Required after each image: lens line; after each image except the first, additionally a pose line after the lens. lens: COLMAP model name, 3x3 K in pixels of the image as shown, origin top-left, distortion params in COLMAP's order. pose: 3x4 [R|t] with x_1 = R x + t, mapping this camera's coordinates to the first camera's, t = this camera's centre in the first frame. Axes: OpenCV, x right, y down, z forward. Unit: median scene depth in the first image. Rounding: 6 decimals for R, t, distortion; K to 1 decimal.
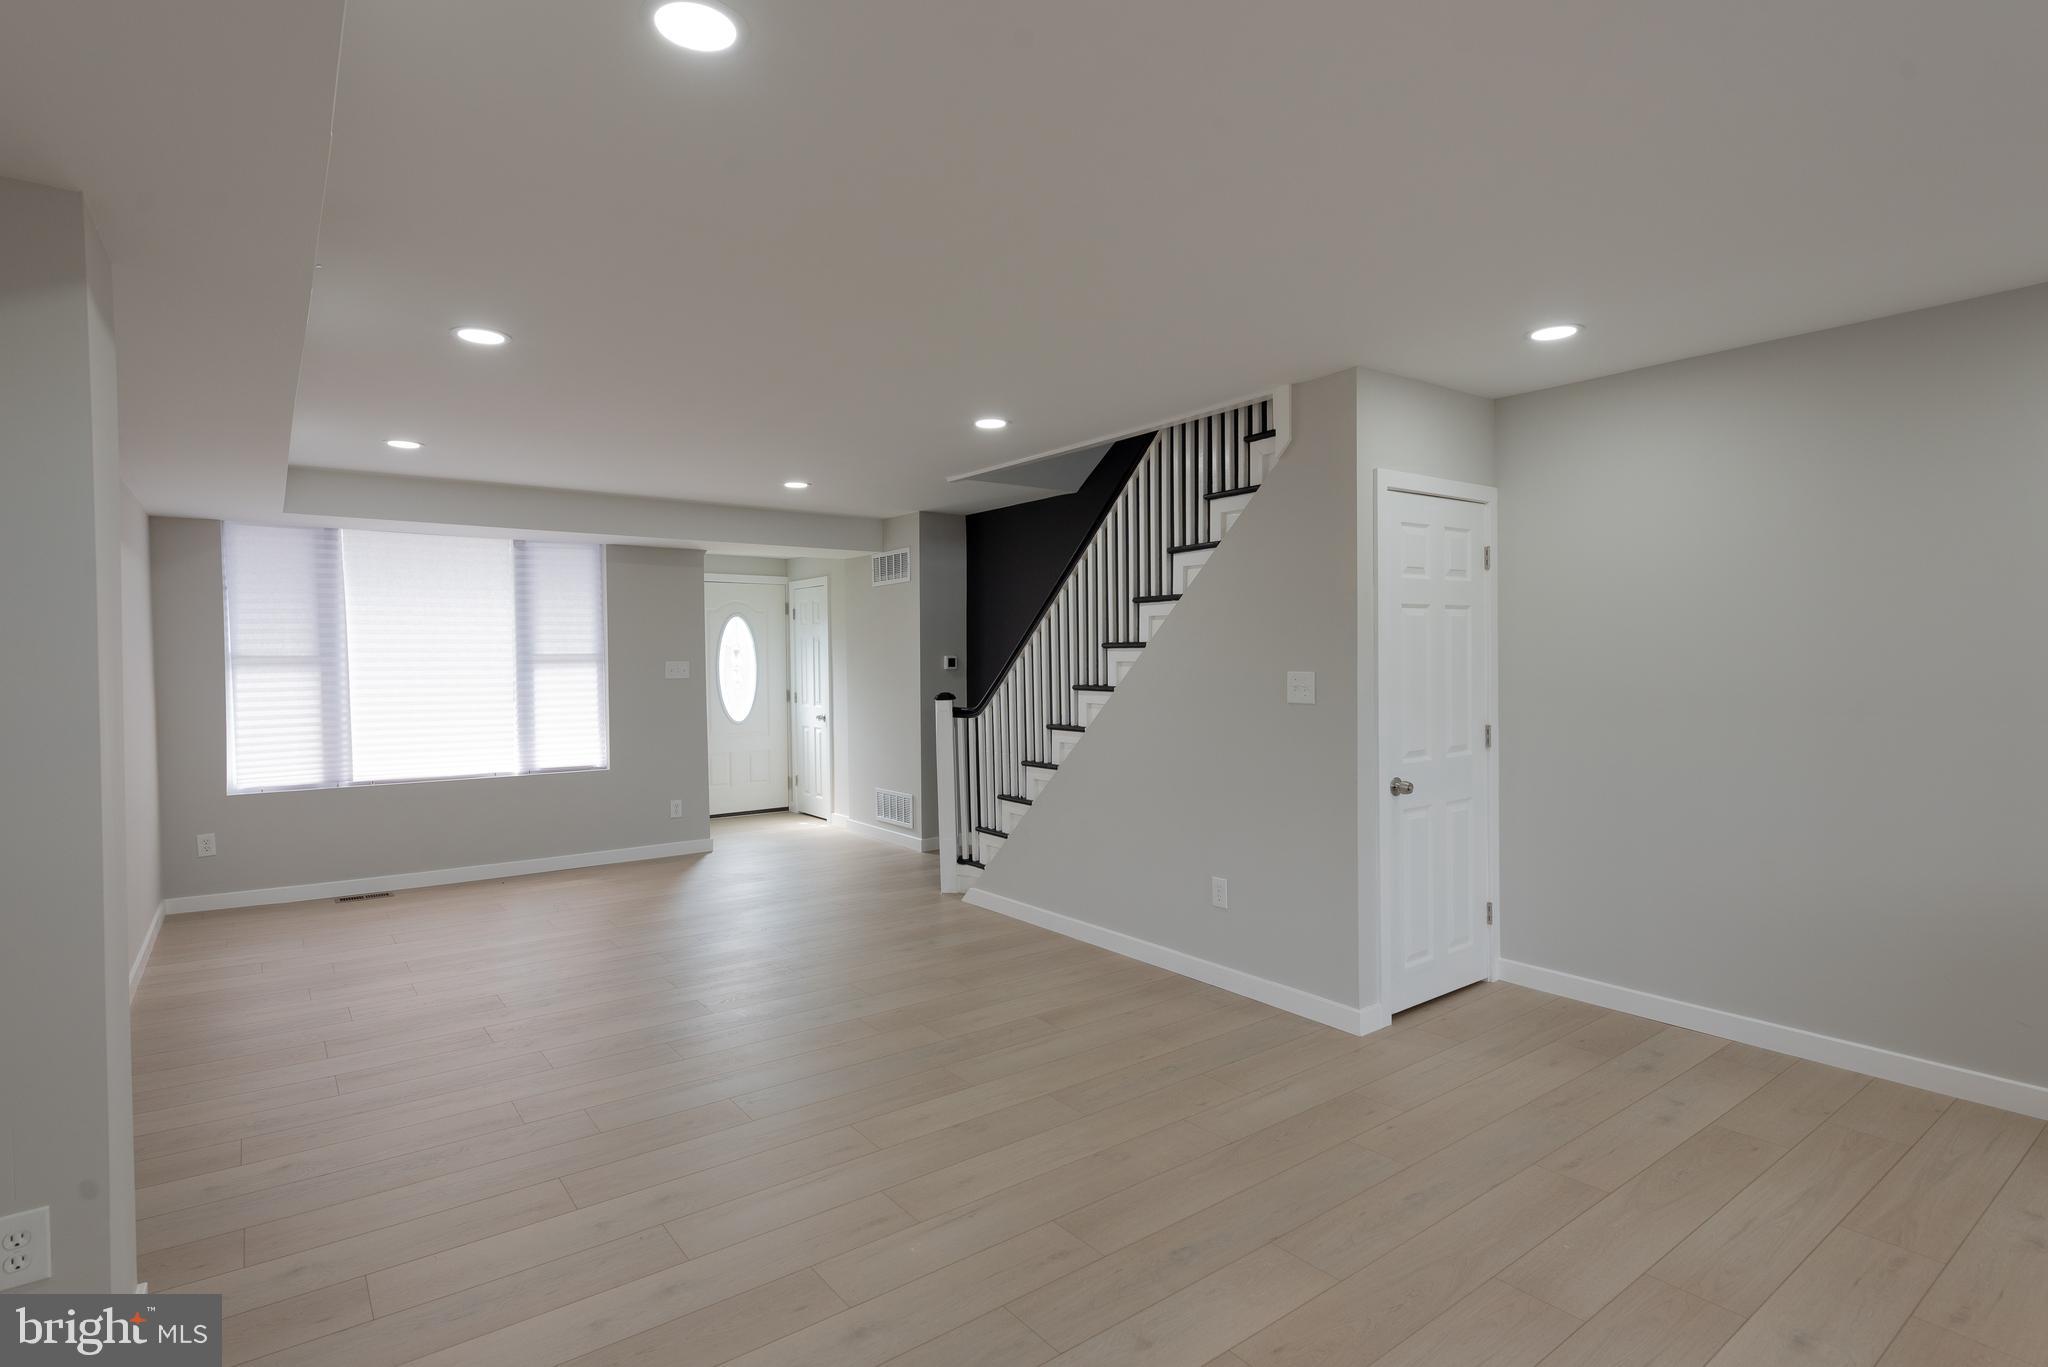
lens RADIAL K [[1022.8, 0, 1024.0], [0, 1022.8, 683.5], [0, 0, 1]] dist [0.014005, -0.000927]
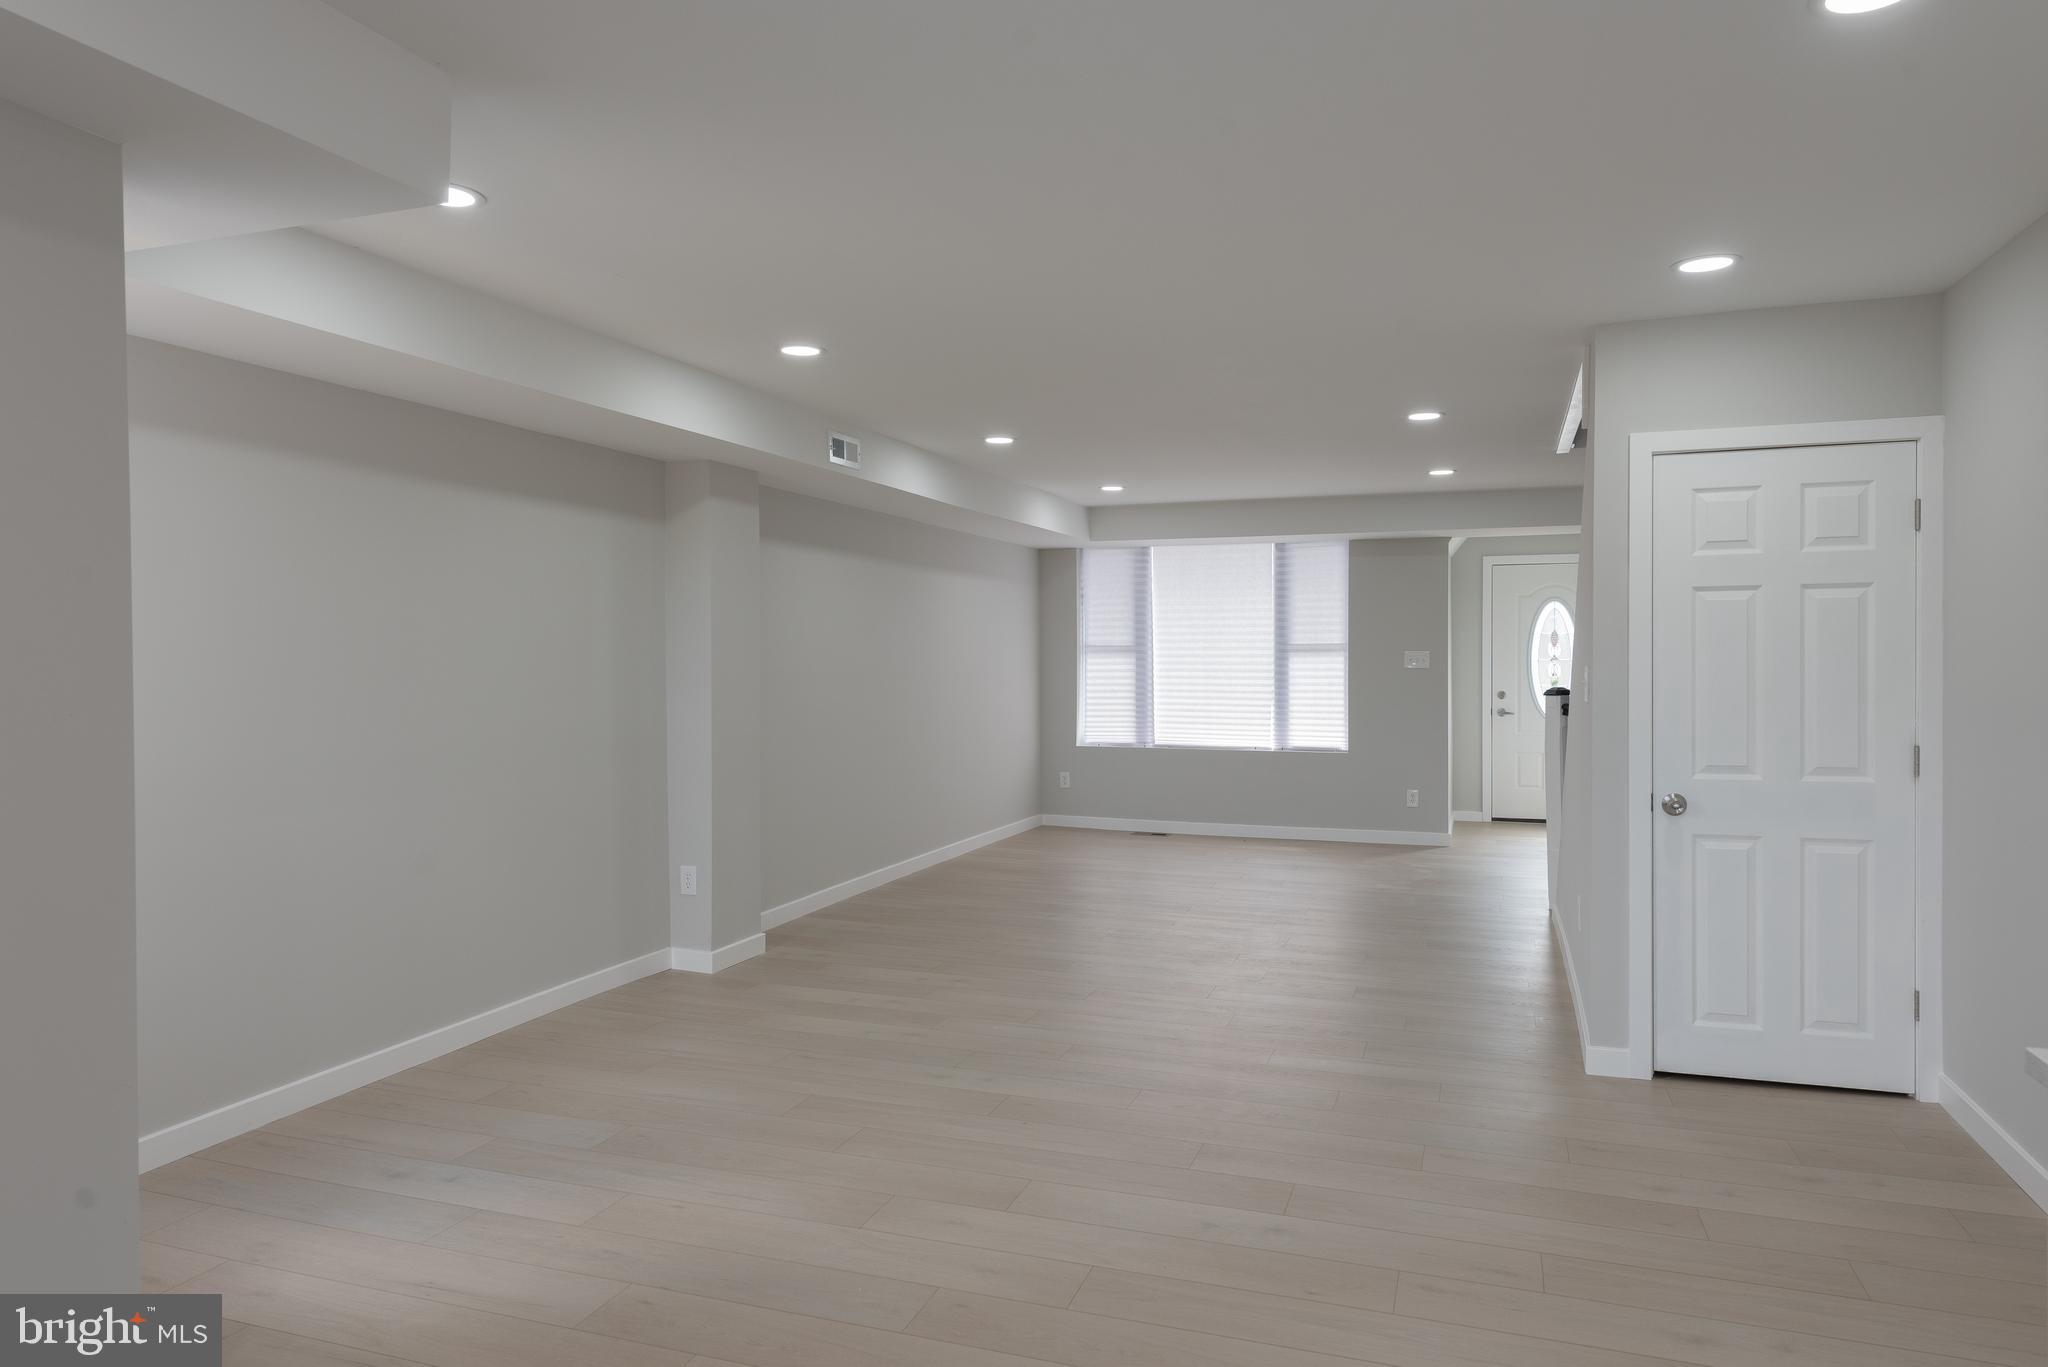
lens RADIAL K [[1309.7, 0, 1024.0], [0, 1309.7, 683.5], [0, 0, 1]] dist [-0.000043, -0.000638]
pose [[0.547616, 0.026174, -0.836320, 0.612526], [-0.022582, 0.999609, 0.016498, -0.002886], [0.836425, 0.009851, 0.547993, -0.024313]]
